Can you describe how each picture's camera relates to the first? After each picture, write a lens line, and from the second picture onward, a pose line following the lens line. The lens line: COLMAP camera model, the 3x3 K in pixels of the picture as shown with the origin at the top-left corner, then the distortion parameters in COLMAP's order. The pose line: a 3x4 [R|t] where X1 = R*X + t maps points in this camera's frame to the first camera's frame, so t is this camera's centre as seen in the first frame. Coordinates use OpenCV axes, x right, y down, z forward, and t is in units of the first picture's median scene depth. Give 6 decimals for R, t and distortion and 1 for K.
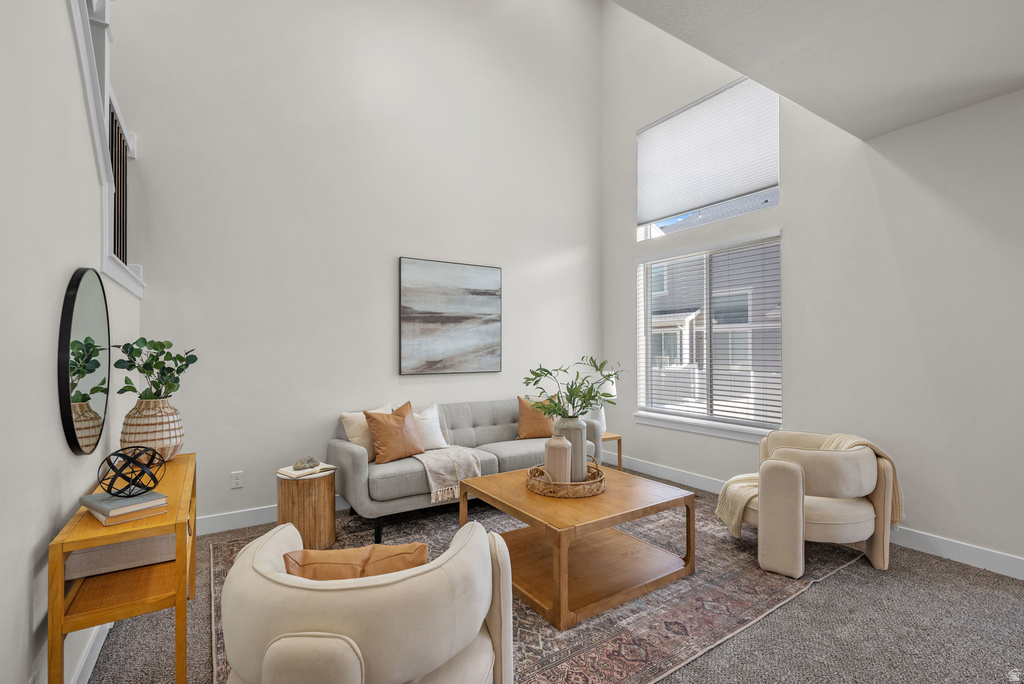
lens RADIAL K [[455.9, 0, 499.7], [0, 455.9, 348.3], [0, 0, 1]] dist [0.001811, 0.000487]
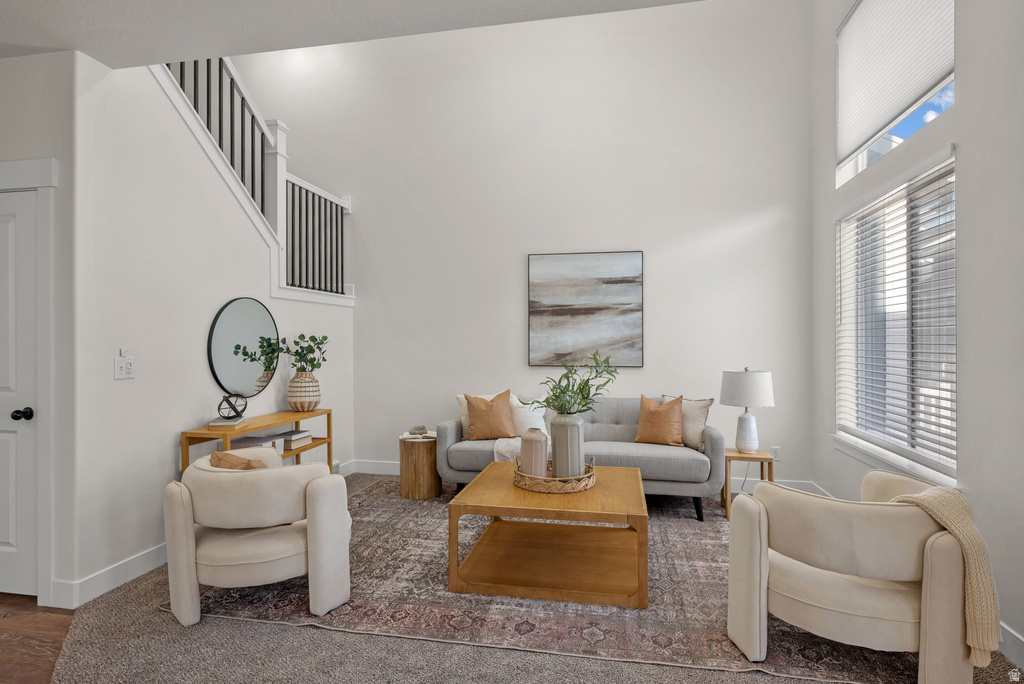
lens RADIAL K [[541.1, 0, 540.4], [0, 541.1, 346.6], [0, 0, 1]] dist [-0.004022, -0.000791]
pose [[0.726844, 0.010717, -0.686719, 0.651085], [-0.001145, 0.999896, 0.014393, -0.004339], [0.686802, -0.009675, 0.726781, 0.099701]]
